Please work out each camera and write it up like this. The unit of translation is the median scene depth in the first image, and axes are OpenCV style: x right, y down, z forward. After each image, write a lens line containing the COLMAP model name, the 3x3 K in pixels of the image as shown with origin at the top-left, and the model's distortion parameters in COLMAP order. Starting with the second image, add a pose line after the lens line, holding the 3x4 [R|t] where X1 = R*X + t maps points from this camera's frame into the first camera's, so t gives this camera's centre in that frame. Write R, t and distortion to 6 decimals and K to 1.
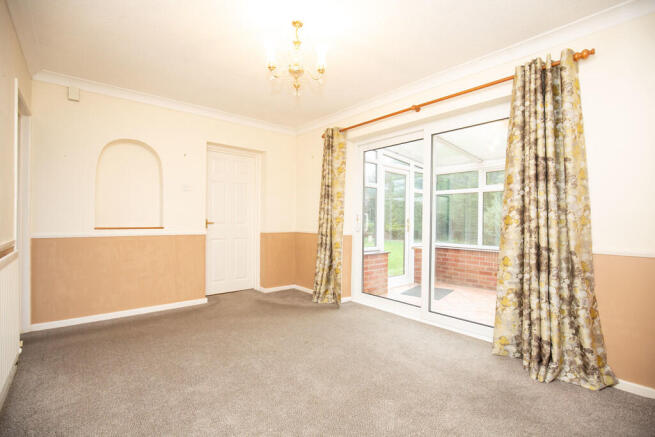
lens RADIAL K [[304.1, 0, 327.1], [0, 304.1, 217.8], [0, 0, 1]] dist [0.000172, -0.000052]
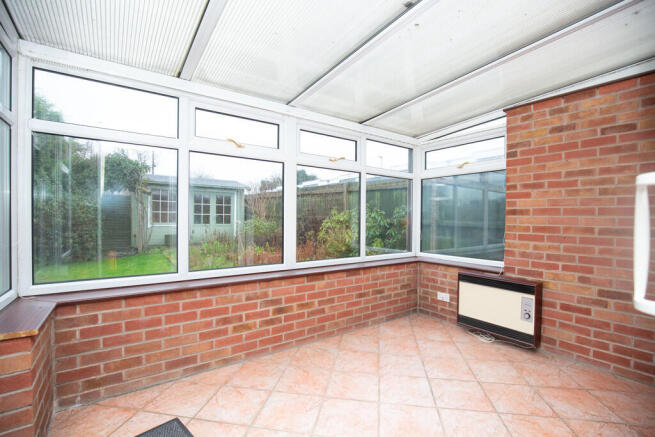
lens RADIAL K [[304.1, 0, 327.7], [0, 304.1, 218.3], [0, 0, 1]] dist [0.000172, -0.000052]
pose [[0.076279, -0.008051, 0.997054, 0.078186], [-0.010492, 0.999906, 0.008877, 0.001086], [-0.997031, -0.011138, 0.076187, 0.830005]]
